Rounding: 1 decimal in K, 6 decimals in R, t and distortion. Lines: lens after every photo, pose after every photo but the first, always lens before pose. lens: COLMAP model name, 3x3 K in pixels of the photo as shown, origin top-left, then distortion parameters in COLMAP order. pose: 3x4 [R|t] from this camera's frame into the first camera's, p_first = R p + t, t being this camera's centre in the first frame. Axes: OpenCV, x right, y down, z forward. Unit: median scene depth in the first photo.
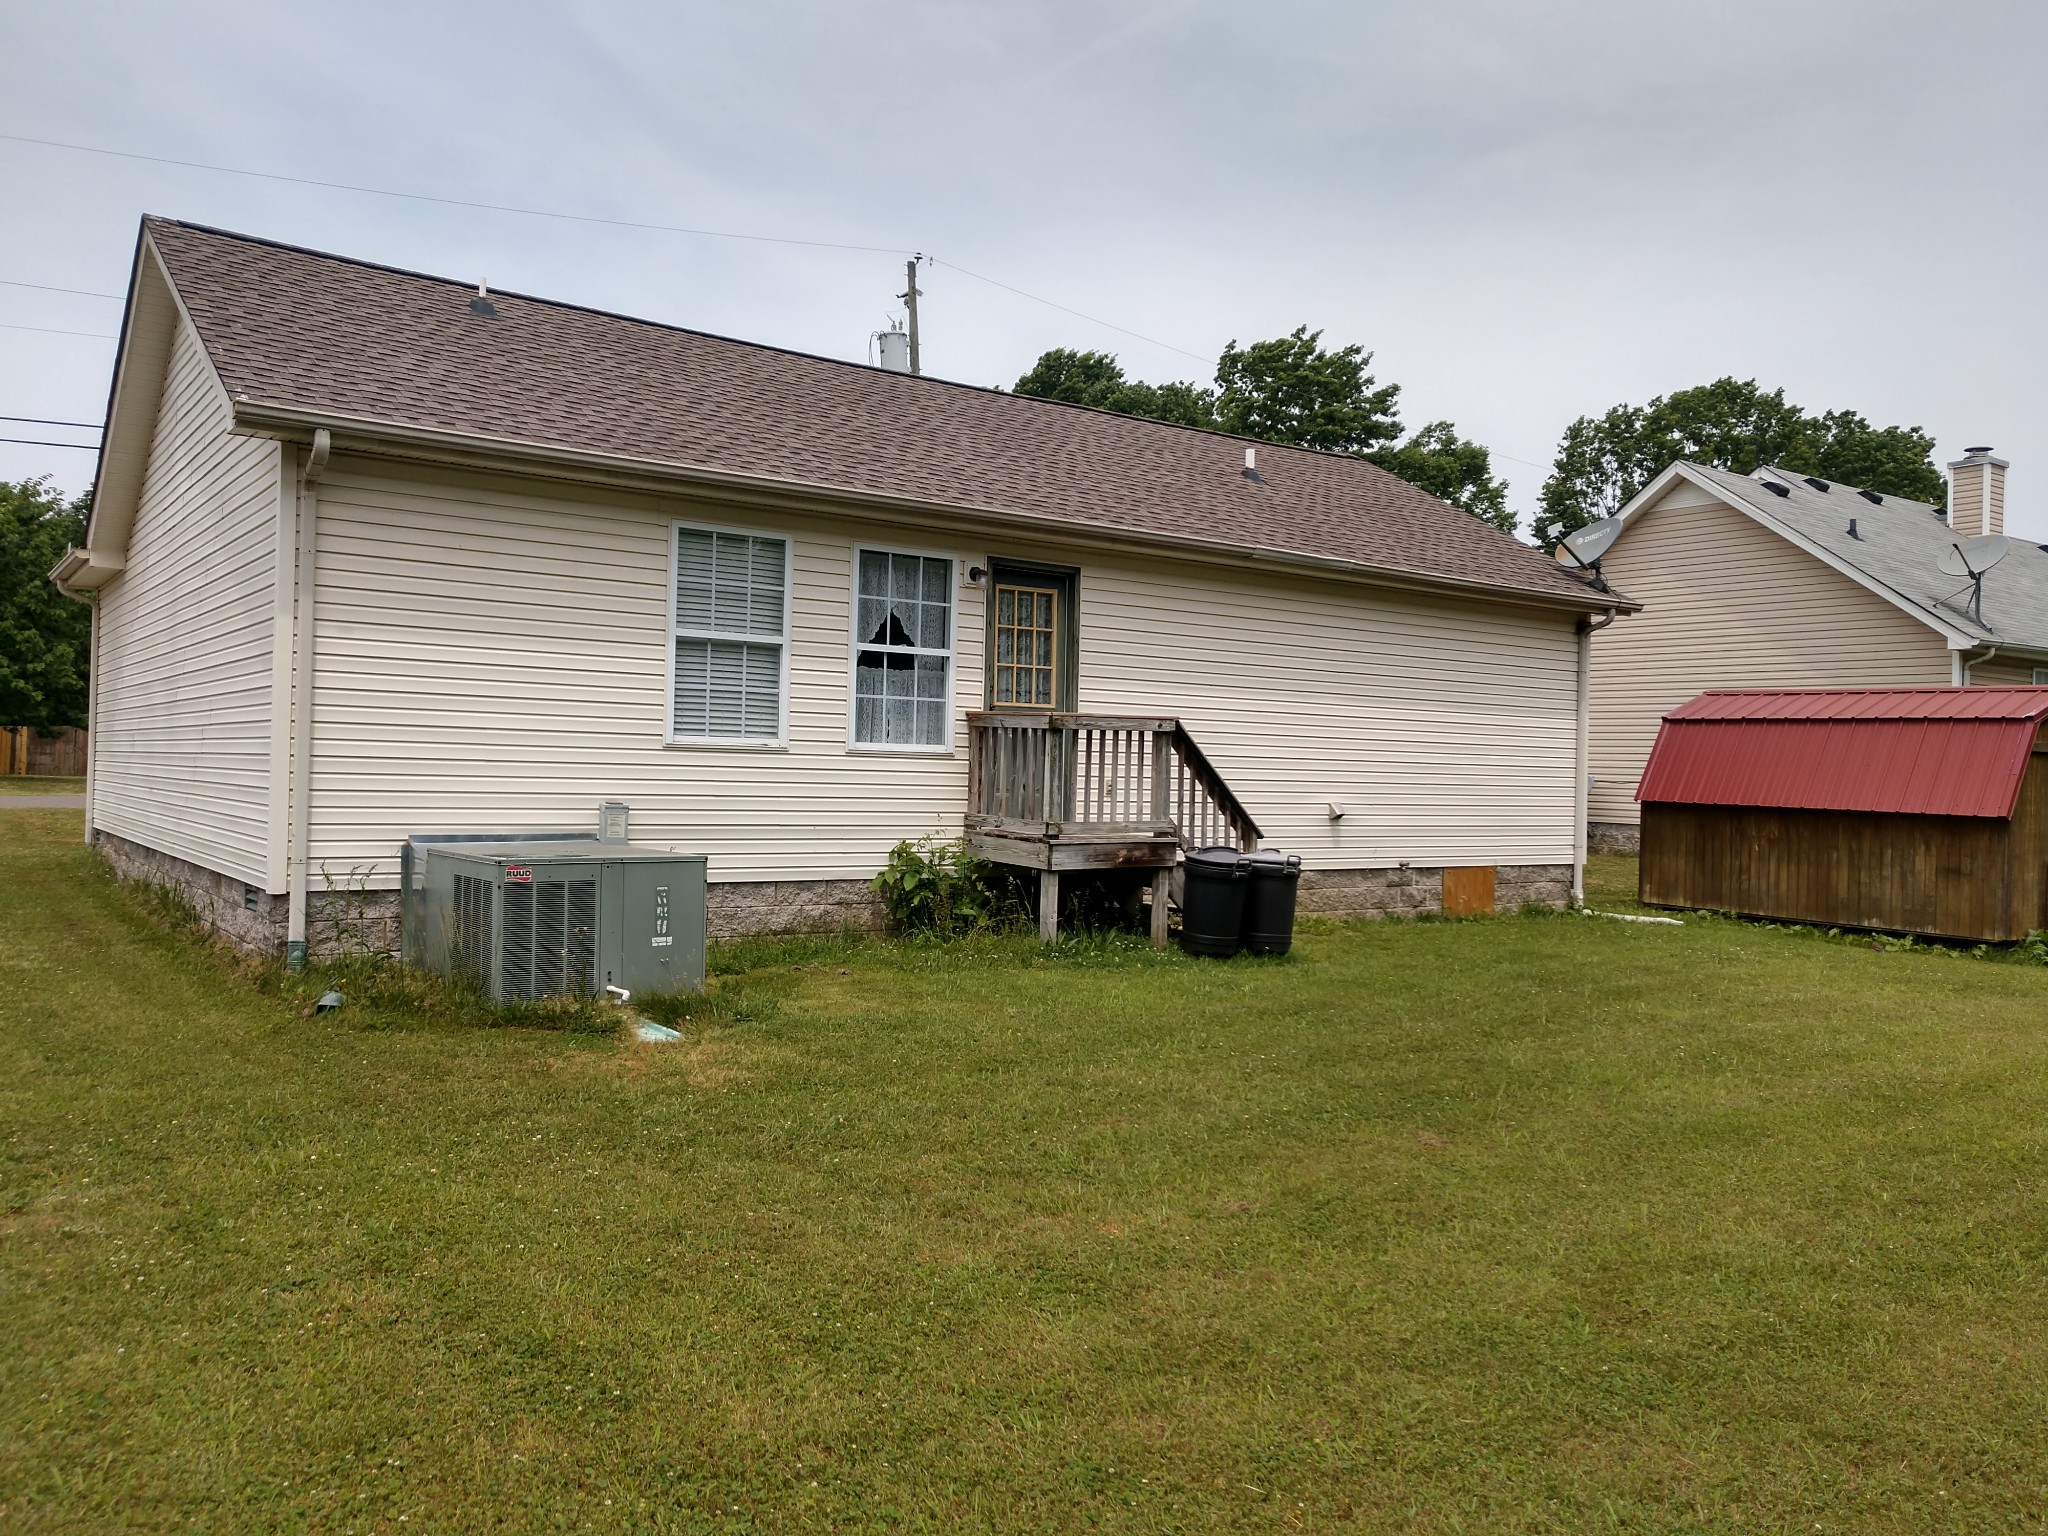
lens RADIAL K [[1547.1, 0, 1024.0], [0, 1547.1, 768.0], [0, 0, 1]] dist [0.031404, -0.002912]
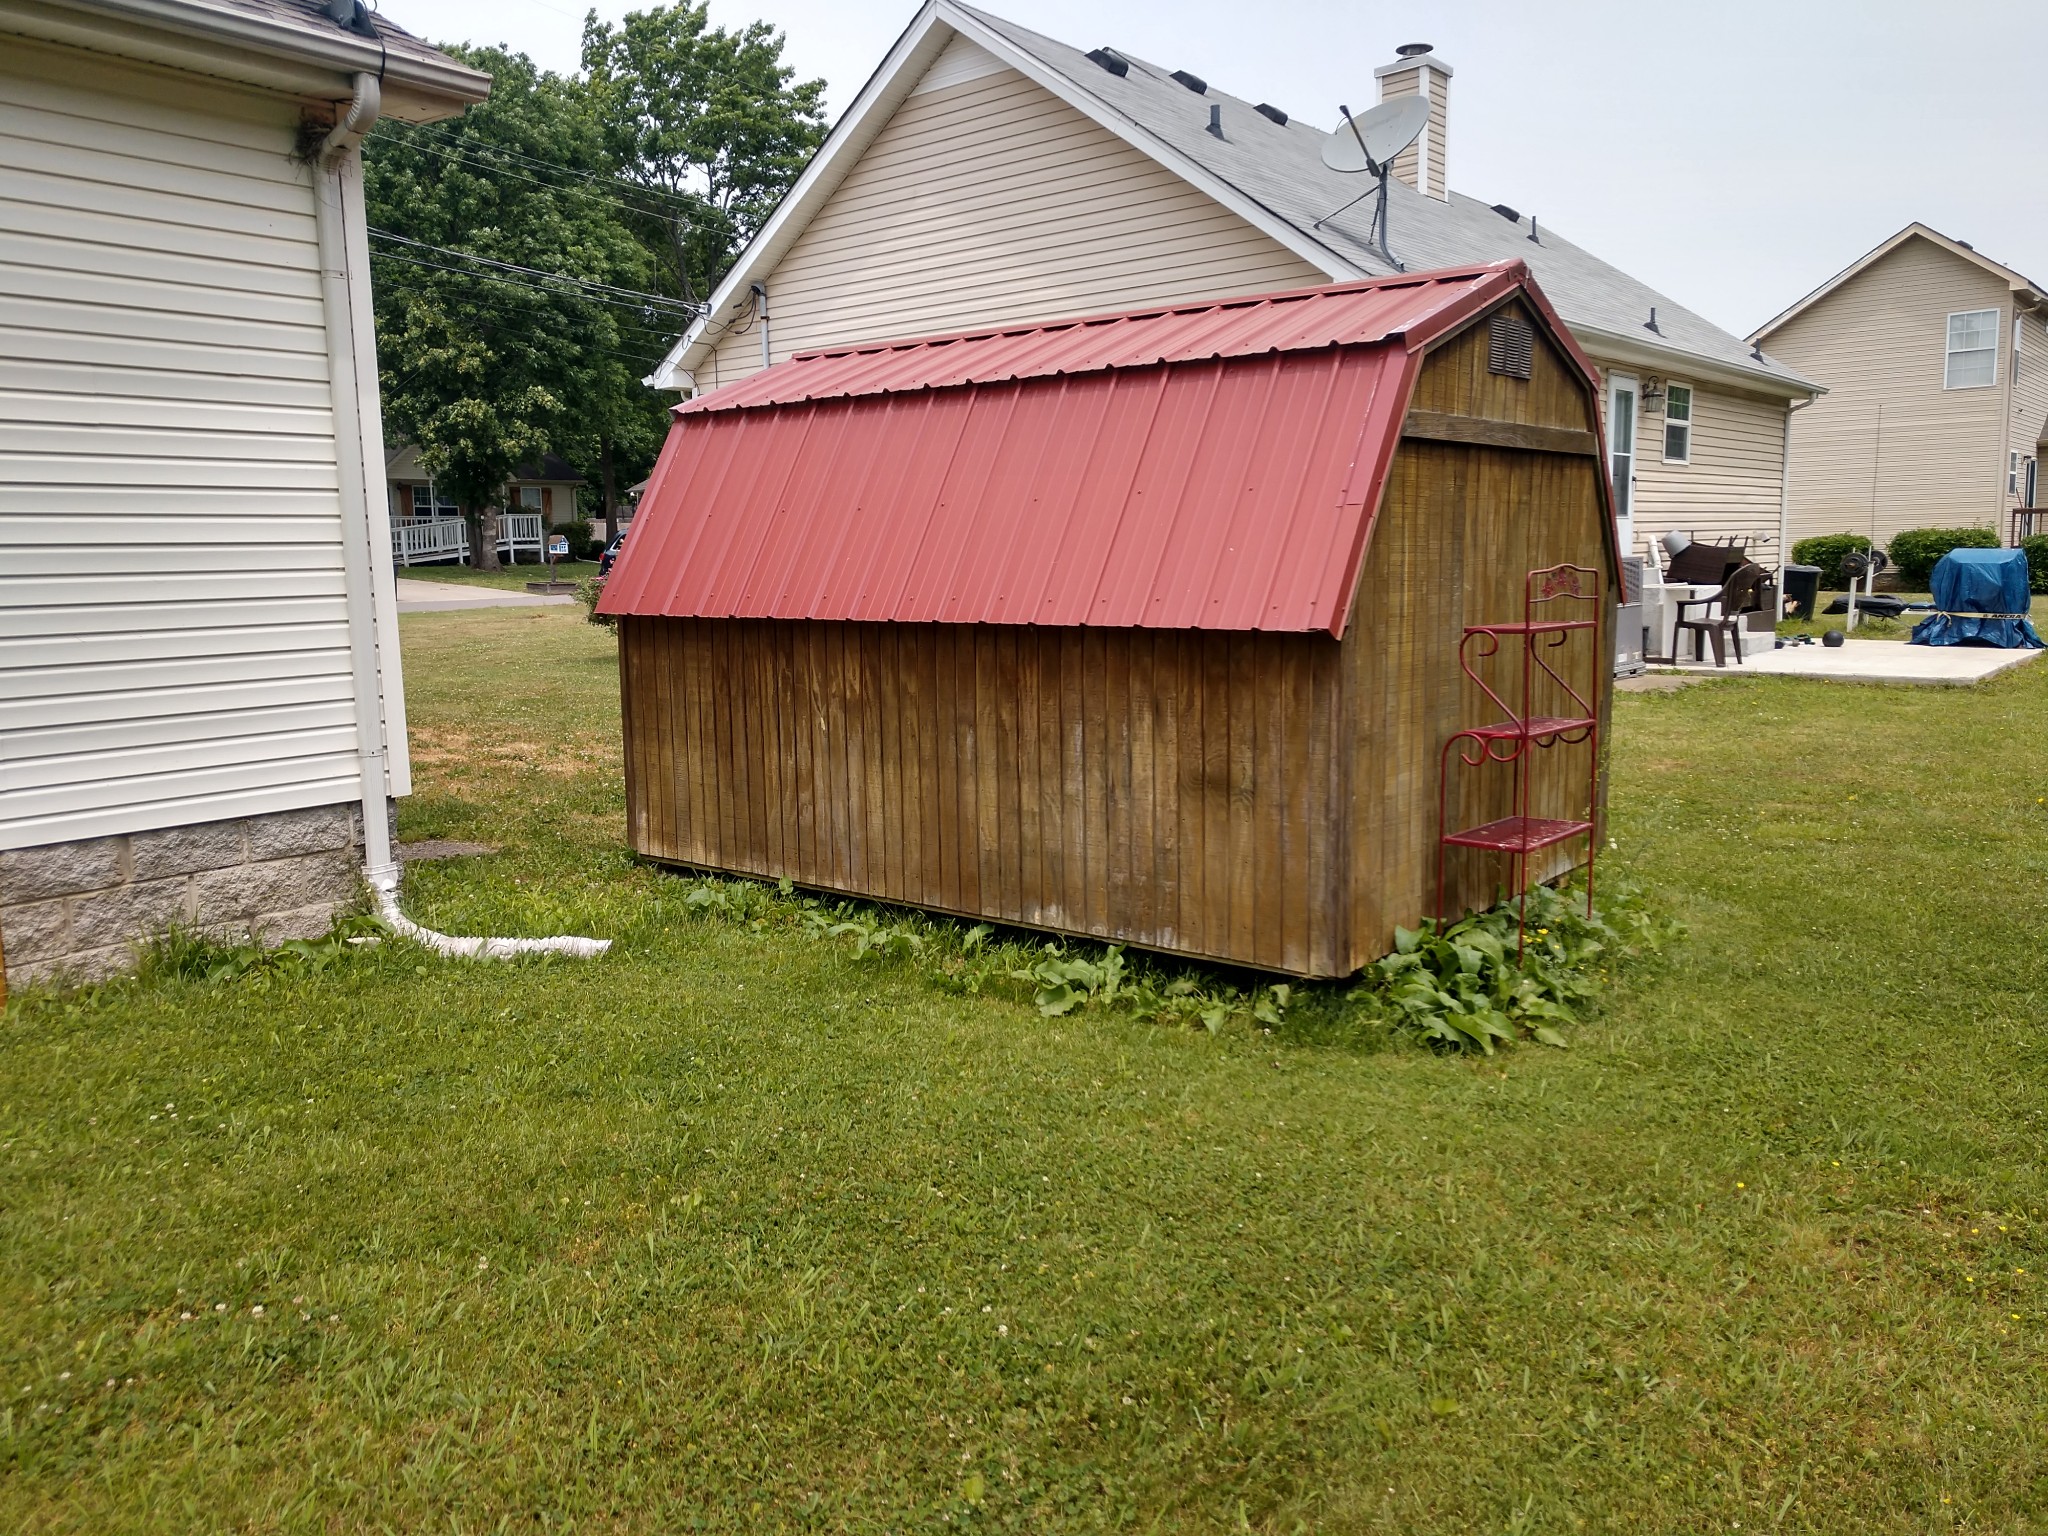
lens RADIAL K [[1529.5, 0, 985.7], [0, 1529.5, 788.5], [0, 0, 1]] dist [0.008290, 0.004684]
pose [[0.968242, -0.085724, 0.234858, 0.431292], [0.049581, 0.986561, 0.155692, 0.008983], [-0.245048, -0.139103, 0.959480, 0.631904]]
